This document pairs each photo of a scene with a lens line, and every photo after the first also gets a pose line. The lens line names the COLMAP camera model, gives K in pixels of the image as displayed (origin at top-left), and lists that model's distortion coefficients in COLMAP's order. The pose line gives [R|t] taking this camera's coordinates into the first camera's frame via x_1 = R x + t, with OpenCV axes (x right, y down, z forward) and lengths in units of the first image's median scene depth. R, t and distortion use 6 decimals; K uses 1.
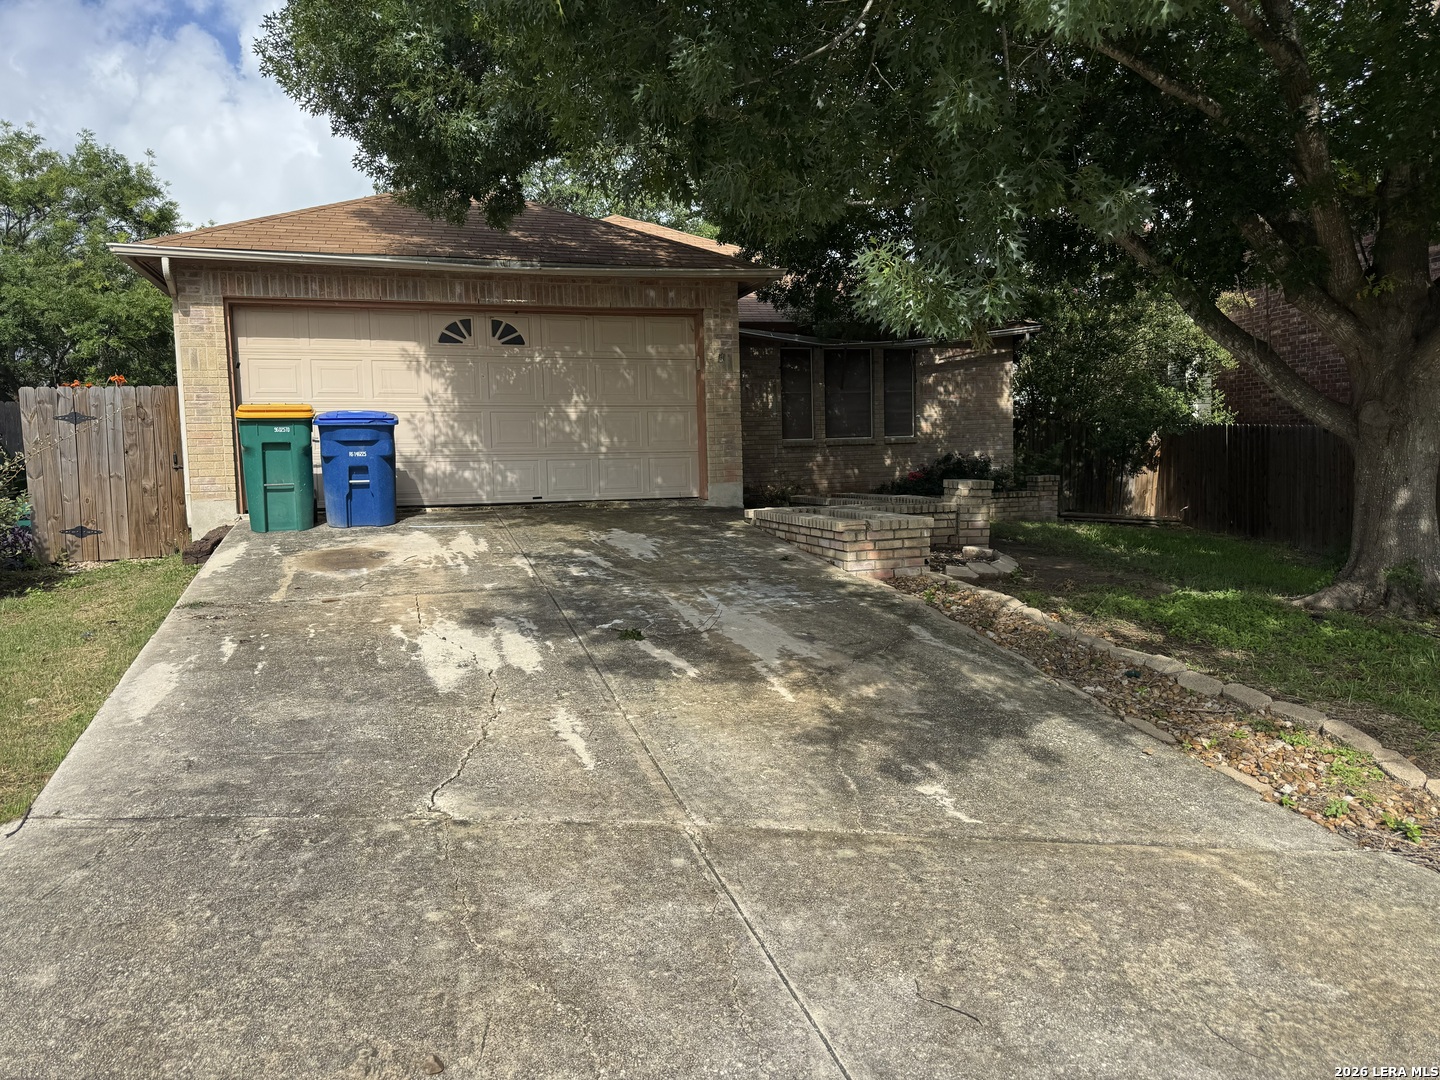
lens RADIAL K [[1014.3, 0, 719.4], [0, 1014.3, 534.6], [0, 0, 1]] dist [0.048460, -0.040265]
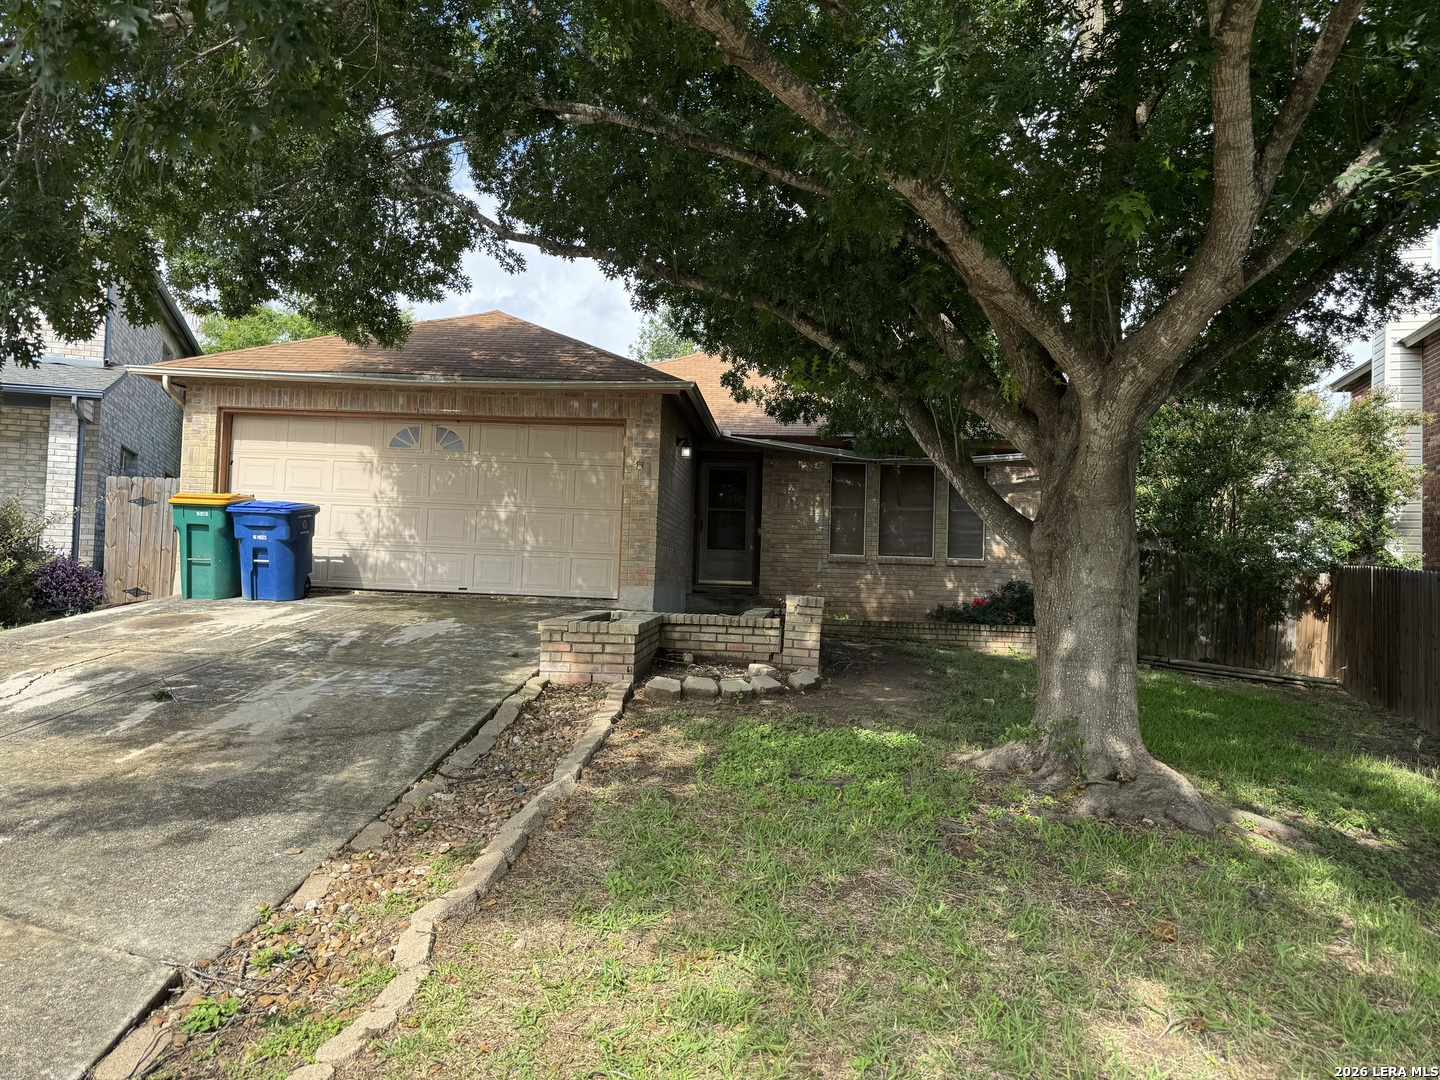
lens RADIAL K [[1014.3, 0, 715.5], [0, 1014.3, 533.3], [0, 0, 1]] dist [0.048460, -0.040265]
pose [[0.927833, 0.043964, -0.370395, 0.480662], [-0.087932, 0.990822, -0.102664, -0.007733], [0.362482, 0.127825, 0.923184, 0.093651]]
